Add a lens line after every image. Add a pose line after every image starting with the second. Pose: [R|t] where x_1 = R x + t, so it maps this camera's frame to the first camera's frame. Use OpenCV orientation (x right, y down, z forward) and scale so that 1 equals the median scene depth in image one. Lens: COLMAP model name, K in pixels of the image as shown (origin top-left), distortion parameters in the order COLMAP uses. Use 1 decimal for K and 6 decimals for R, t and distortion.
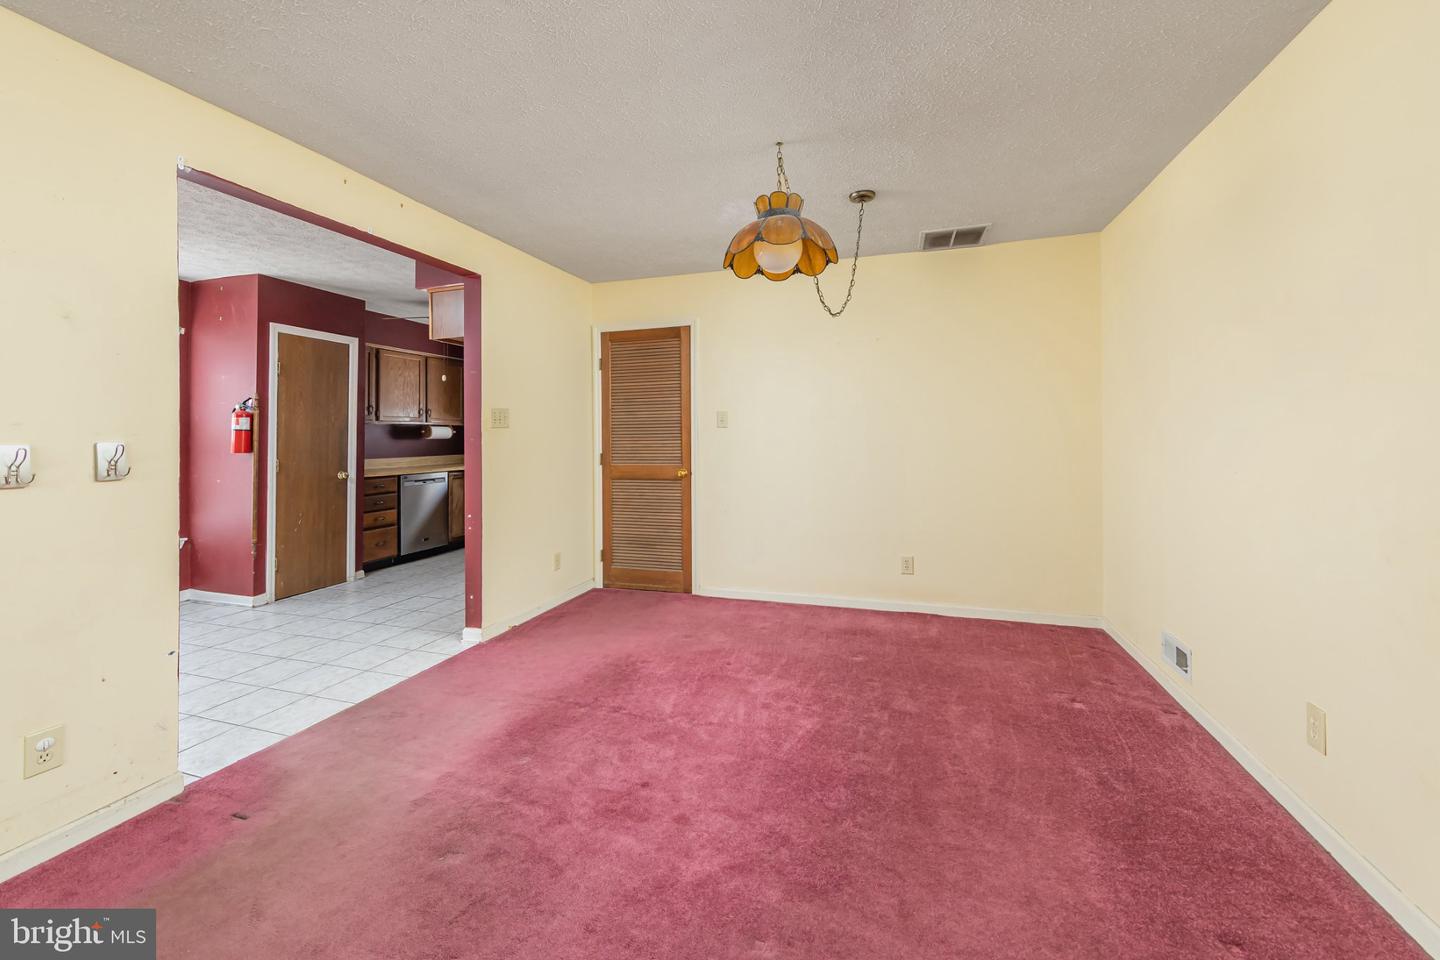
lens RADIAL K [[575.5, 0, 713.2], [0, 575.5, 446.2], [0, 0, 1]] dist [-0.005138, -0.000152]
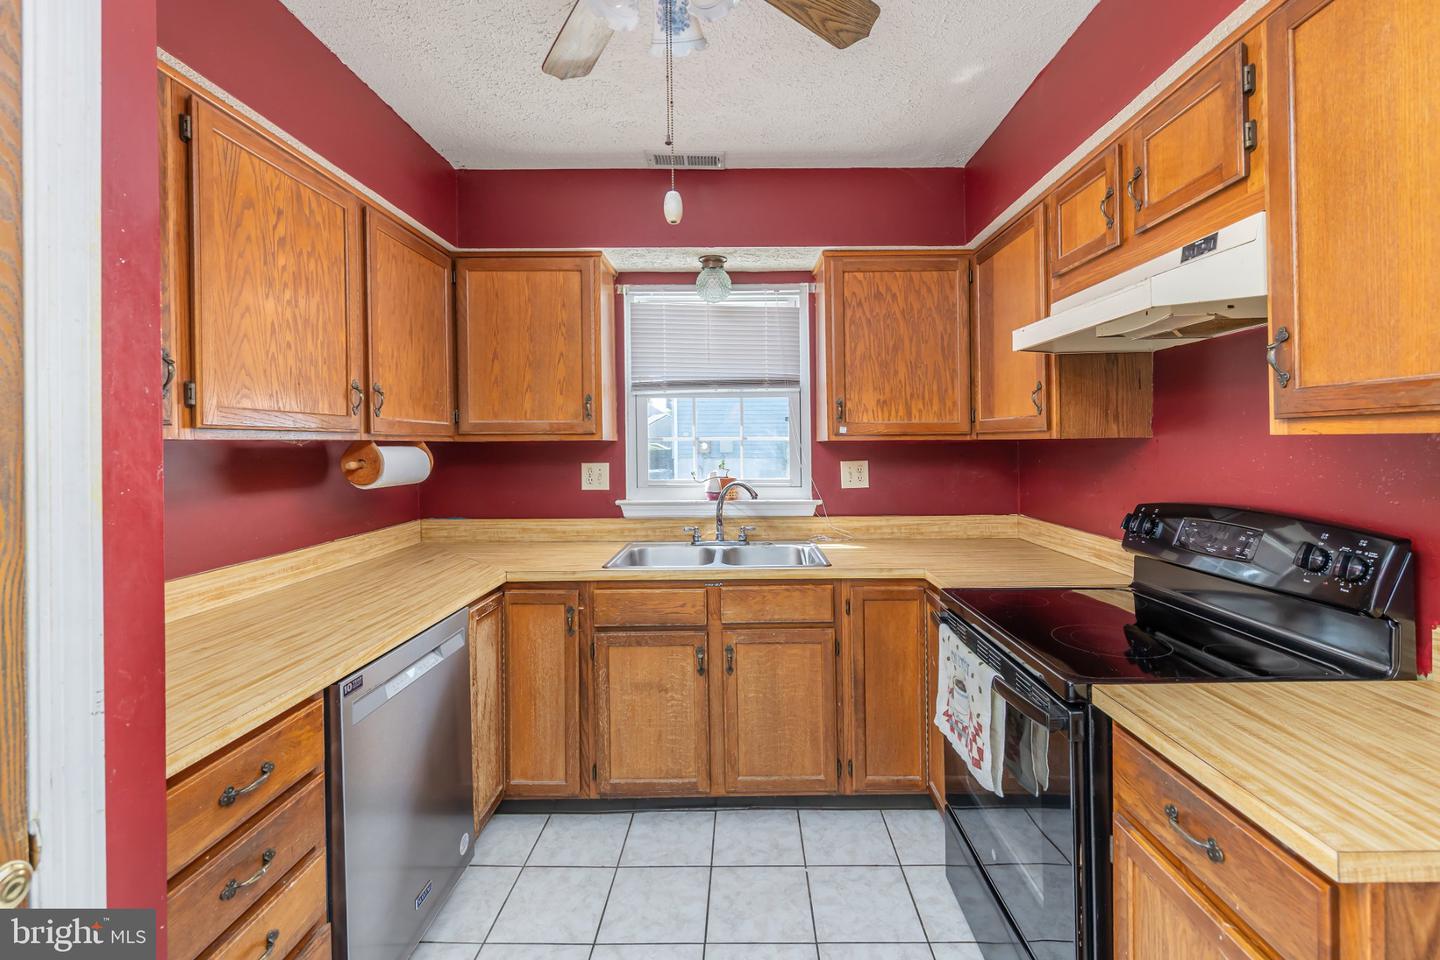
lens RADIAL K [[608.6, 0, 718.1], [0, 608.6, 476.1], [0, 0, 1]] dist [0.002203, -0.000742]
pose [[0.960069, -0.002890, 0.279749, -0.511469], [-0.006854, 0.999404, 0.033846, -0.038723], [-0.279680, -0.034412, 0.959476, 0.808319]]
